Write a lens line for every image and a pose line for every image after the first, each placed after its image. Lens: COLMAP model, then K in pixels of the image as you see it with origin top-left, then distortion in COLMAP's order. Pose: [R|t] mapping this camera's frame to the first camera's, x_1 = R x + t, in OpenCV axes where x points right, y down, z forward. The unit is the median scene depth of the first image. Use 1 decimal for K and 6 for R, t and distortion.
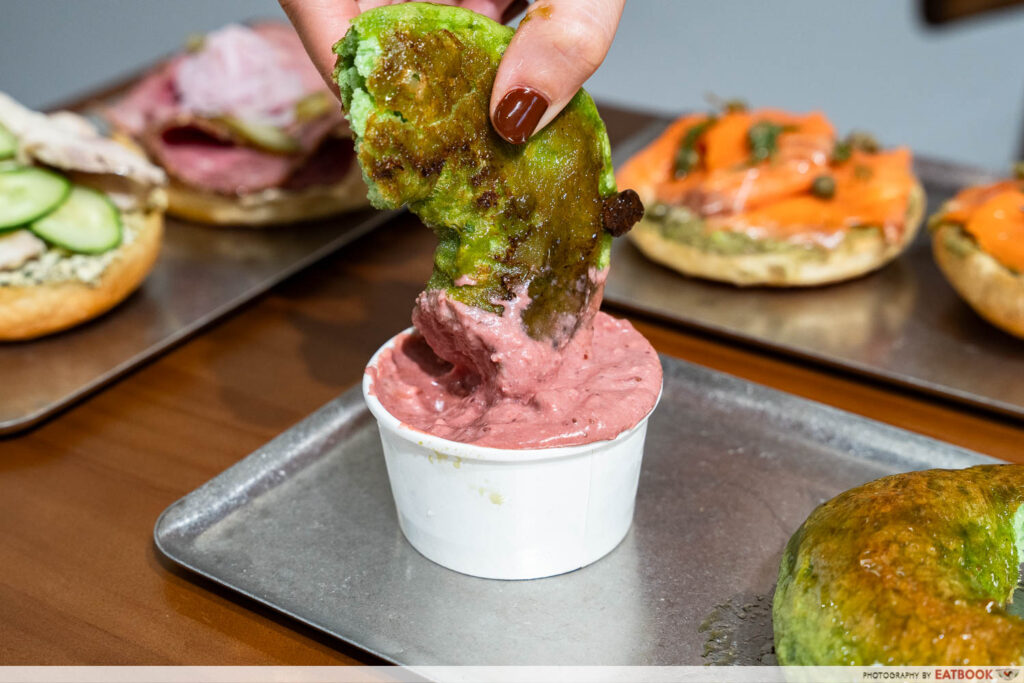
lens RADIAL K [[1803.7, 0, 501.5], [0, 1803.7, 345.3], [0, 0, 1]] dist [0.068710, 0.000000]
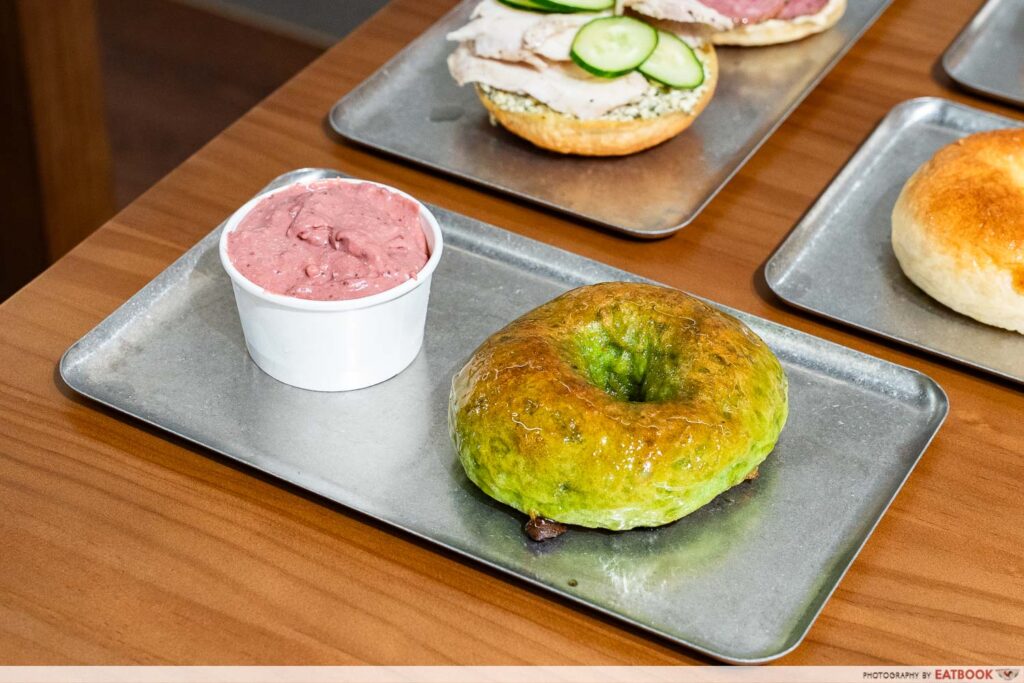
lens RADIAL K [[2159.8, 0, 509.7], [0, 2159.8, 339.7], [0, 0, 1]] dist [-0.006044, 0.000000]
pose [[0.997200, -0.018422, 0.072482, -0.443602], [0.006435, 0.986727, 0.162263, -0.118146], [-0.074510, -0.161342, 0.984082, -0.494396]]
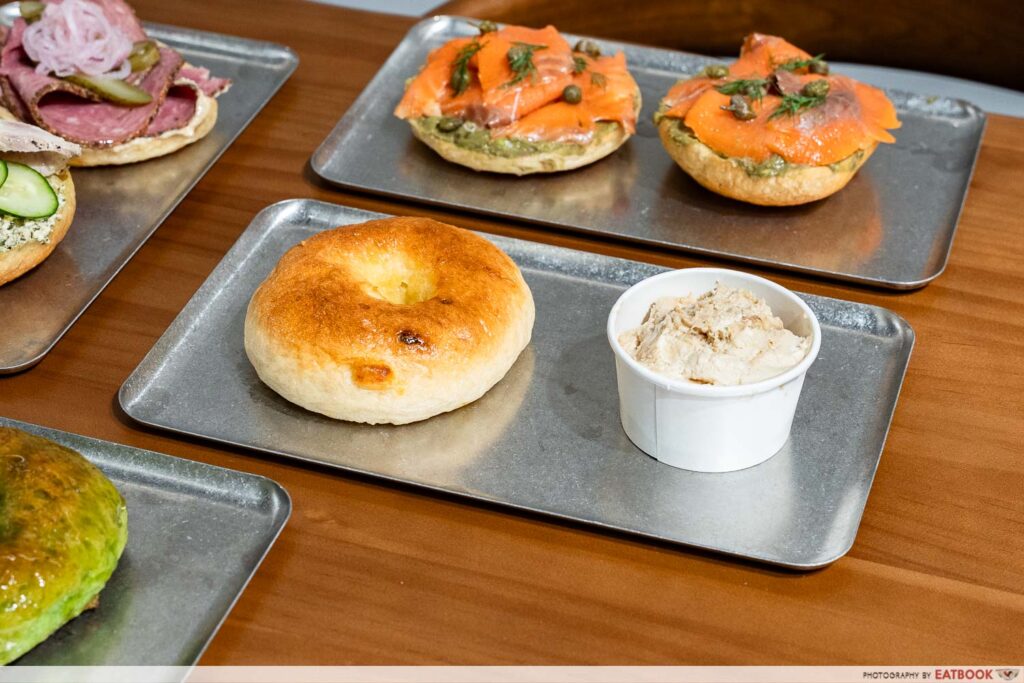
lens RADIAL K [[2159.8, 0, 507.3], [0, 2159.8, 343.7], [0, 0, 1]] dist [-0.006044, 0.000000]
pose [[0.964293, -0.134706, 0.228021, -0.255551], [0.104547, 0.984676, 0.139585, -0.135470], [-0.243330, -0.110762, 0.963599, -0.536329]]
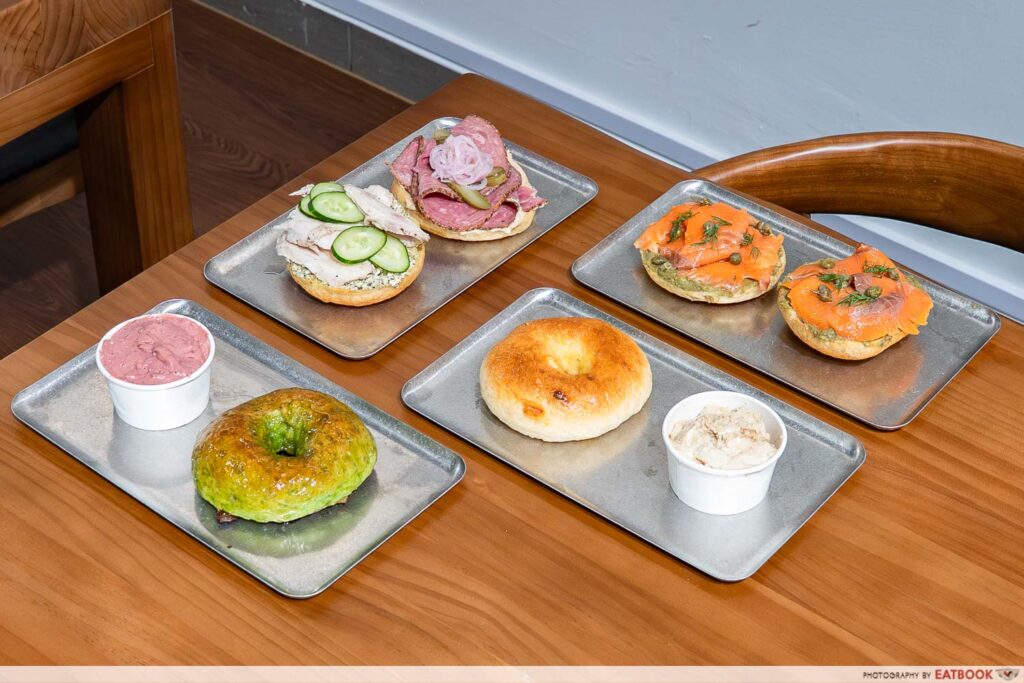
lens RADIAL K [[1947.0, 0, 520.2], [0, 1947.0, 342.8], [0, 0, 1]] dist [-0.183632, 0.000000]
pose [[0.995452, 0.081710, -0.048980, 0.047430], [-0.071316, 0.980046, 0.185539, -0.401817], [0.063163, -0.181202, 0.981415, -1.291557]]
